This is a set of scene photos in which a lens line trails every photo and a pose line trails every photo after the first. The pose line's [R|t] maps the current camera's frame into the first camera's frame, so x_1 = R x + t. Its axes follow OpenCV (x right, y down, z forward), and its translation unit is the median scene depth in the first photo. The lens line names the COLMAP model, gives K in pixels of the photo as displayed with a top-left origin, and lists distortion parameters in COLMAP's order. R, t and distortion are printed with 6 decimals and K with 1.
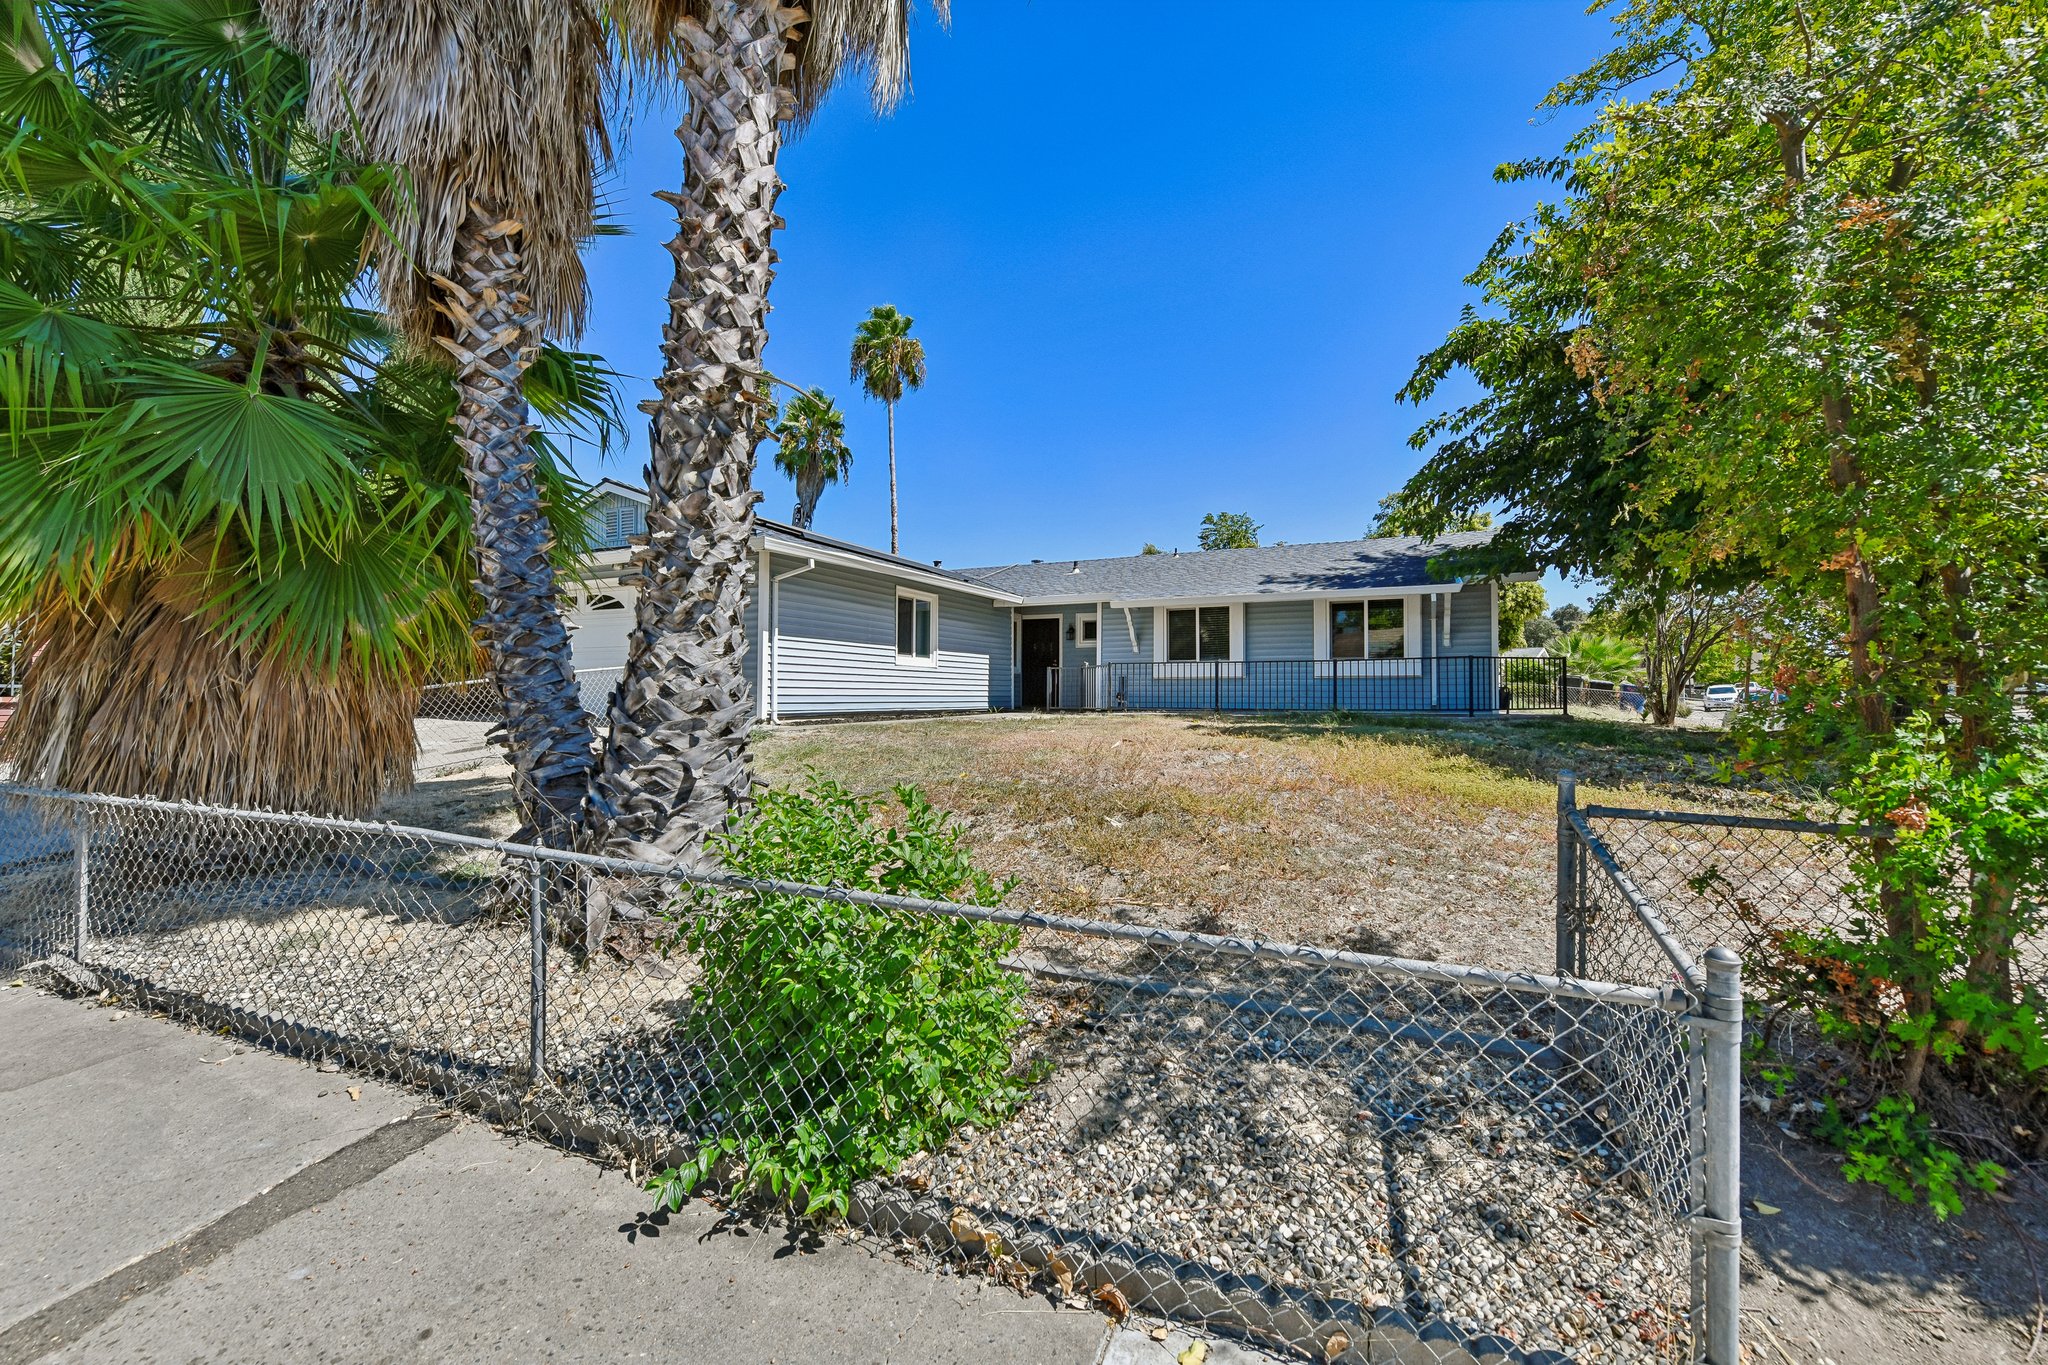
lens RADIAL K [[825.3, 0, 1037.4], [0, 825.3, 647.9], [0, 0, 1]] dist [-0.010739, -0.000492]
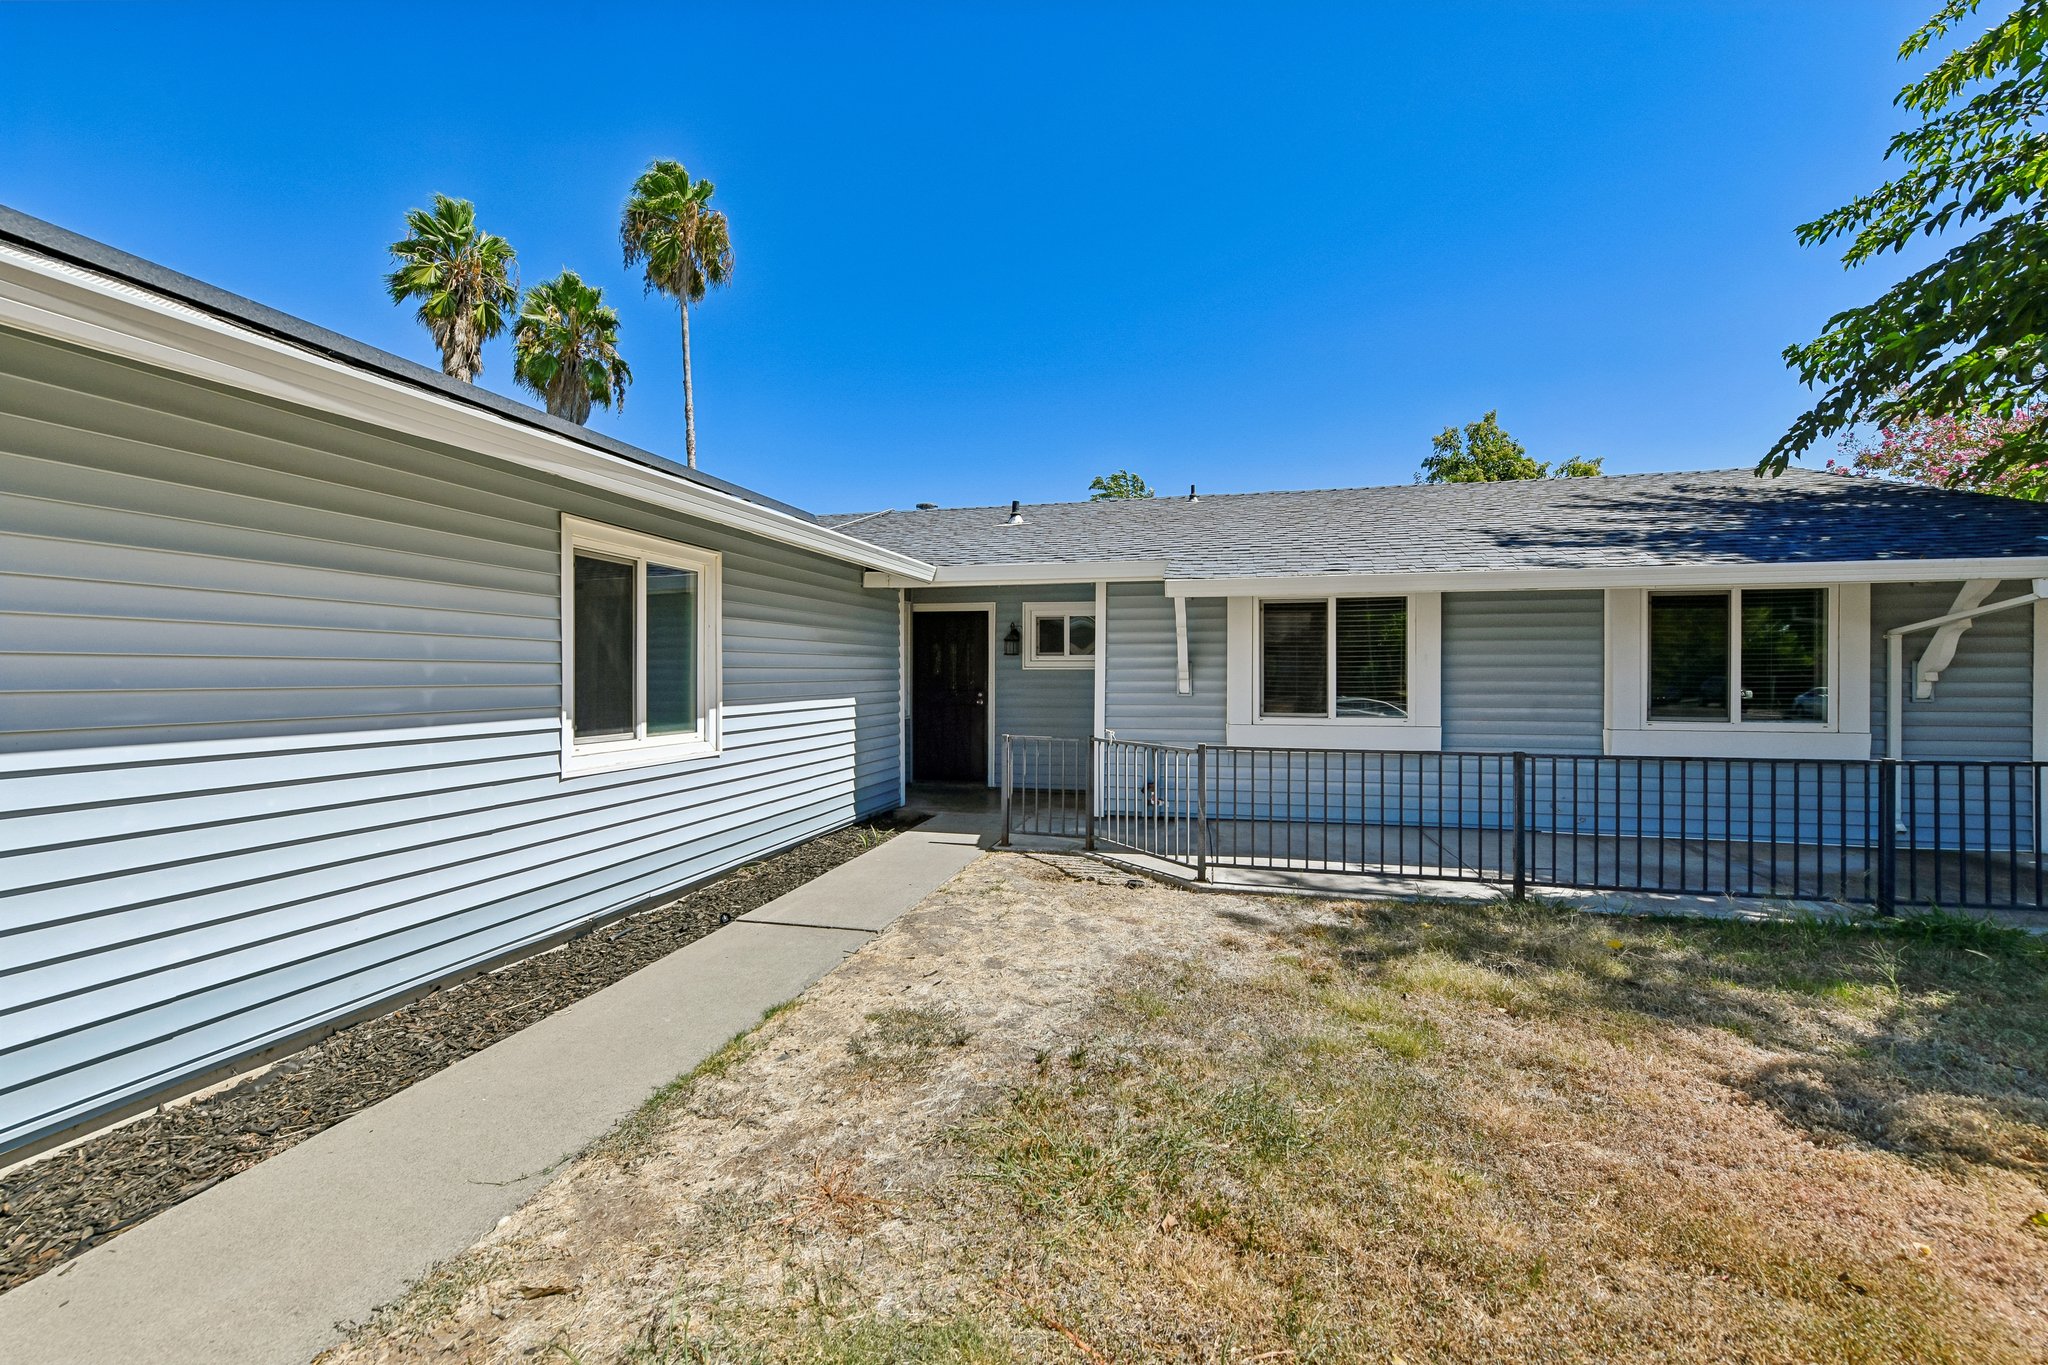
lens RADIAL K [[825.3, 0, 1037.4], [0, 825.3, 647.9], [0, 0, 1]] dist [-0.010739, -0.000492]
pose [[0.979380, 0.003154, 0.202004, -0.053395], [-0.008462, 0.999641, 0.025420, -0.030663], [-0.201851, -0.026605, 0.979055, 0.578457]]
